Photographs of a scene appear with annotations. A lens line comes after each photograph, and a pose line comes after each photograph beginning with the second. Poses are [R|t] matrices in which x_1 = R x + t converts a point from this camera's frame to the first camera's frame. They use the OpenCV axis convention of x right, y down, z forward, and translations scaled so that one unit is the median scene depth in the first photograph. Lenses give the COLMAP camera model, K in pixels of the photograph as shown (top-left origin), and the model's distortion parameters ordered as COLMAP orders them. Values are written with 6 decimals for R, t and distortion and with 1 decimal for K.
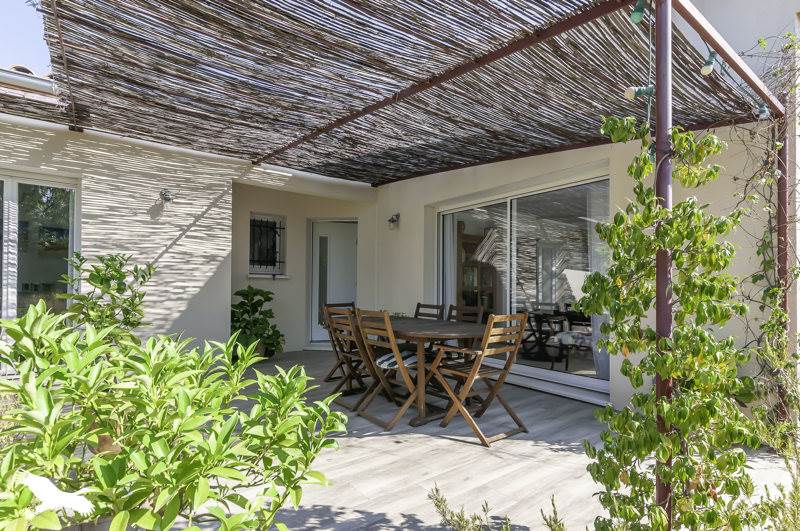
lens RADIAL K [[401.3, 0, 401.5], [0, 401.3, 268.1], [0, 0, 1]] dist [0.000998, -0.000030]
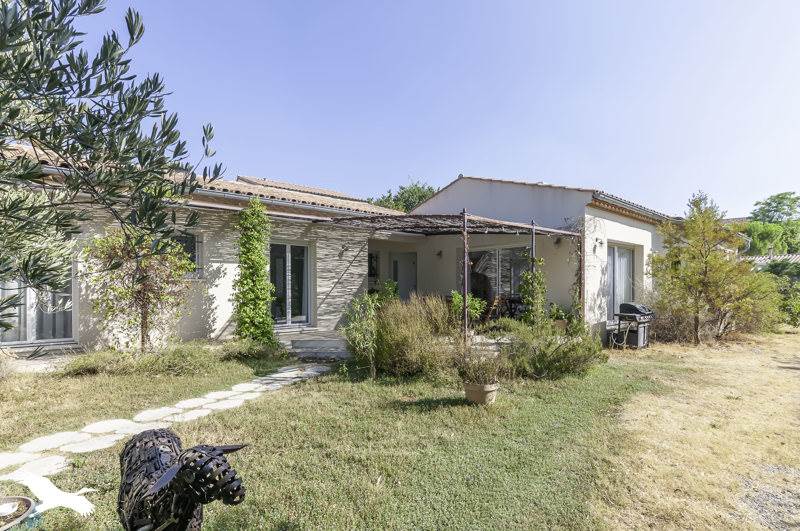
lens RADIAL K [[401.3, 0, 398.8], [0, 401.3, 269.9], [0, 0, 1]] dist [0.000998, -0.000030]
pose [[0.998577, -0.013520, 0.051593, -0.387418], [0.013570, 0.999908, -0.000619, -0.050246], [-0.051580, 0.001319, 0.998668, -1.178711]]
